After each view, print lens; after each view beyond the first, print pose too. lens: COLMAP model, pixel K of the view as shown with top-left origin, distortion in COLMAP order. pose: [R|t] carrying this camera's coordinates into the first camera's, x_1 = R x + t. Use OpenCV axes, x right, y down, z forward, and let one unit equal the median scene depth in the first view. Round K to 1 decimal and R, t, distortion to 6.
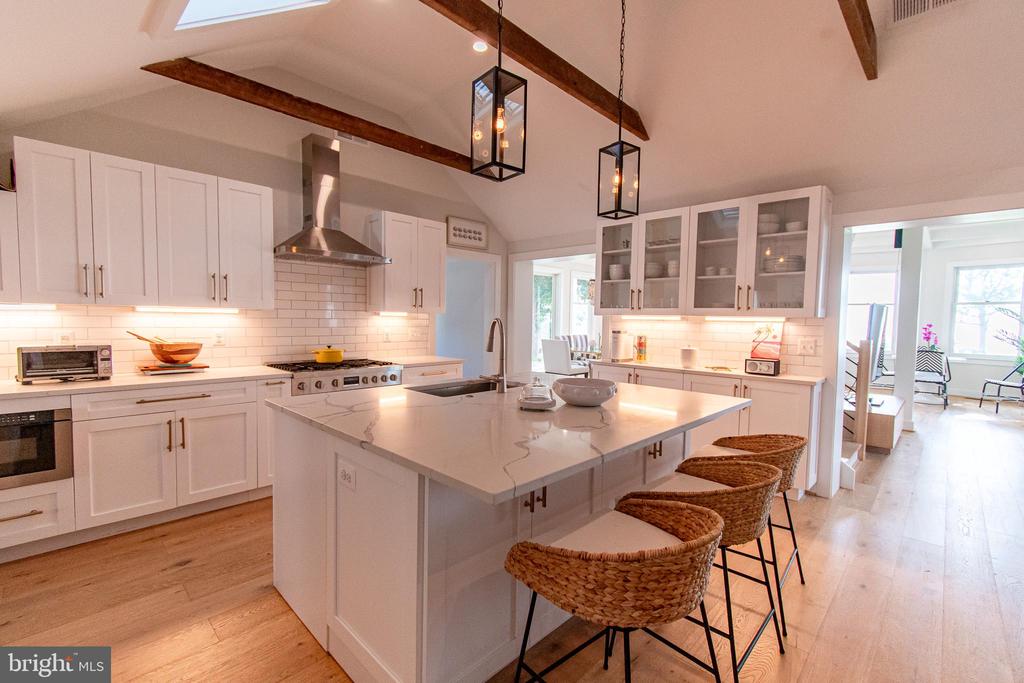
lens RADIAL K [[449.0, 0, 511.0], [0, 449.0, 343.0], [0, 0, 1]] dist [-0.000824, -0.000322]
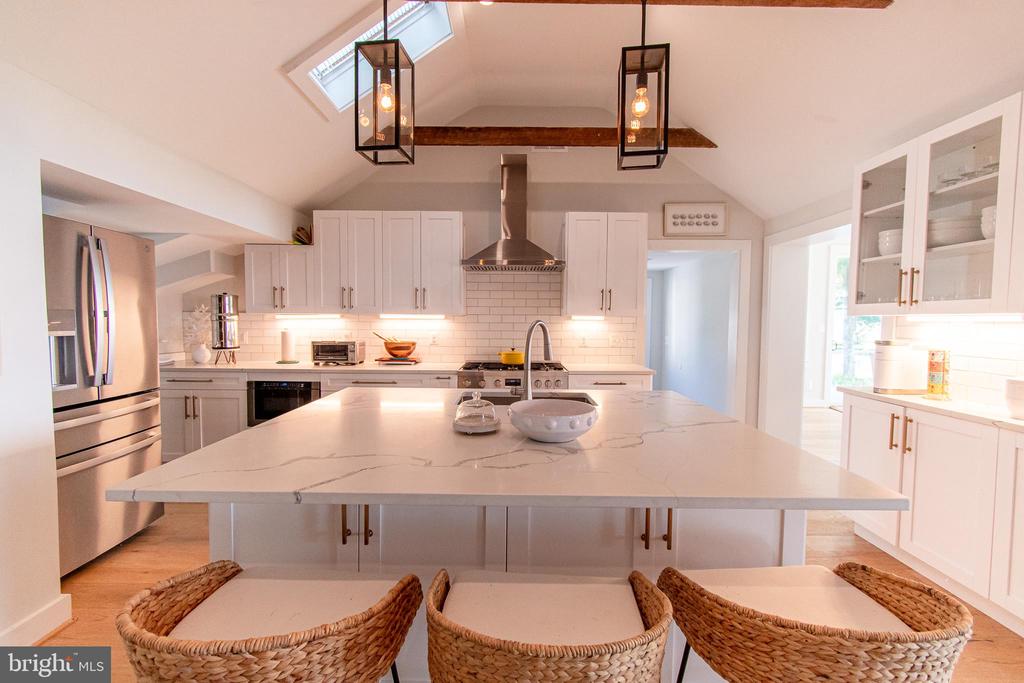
lens RADIAL K [[449.0, 0, 511.0], [0, 449.0, 343.0], [0, 0, 1]] dist [-0.000824, -0.000322]
pose [[0.693277, 0.025667, -0.720214, 0.383276], [-0.035891, 0.999355, 0.001068, -0.008141], [0.719777, 0.025109, 0.693751, 0.271844]]
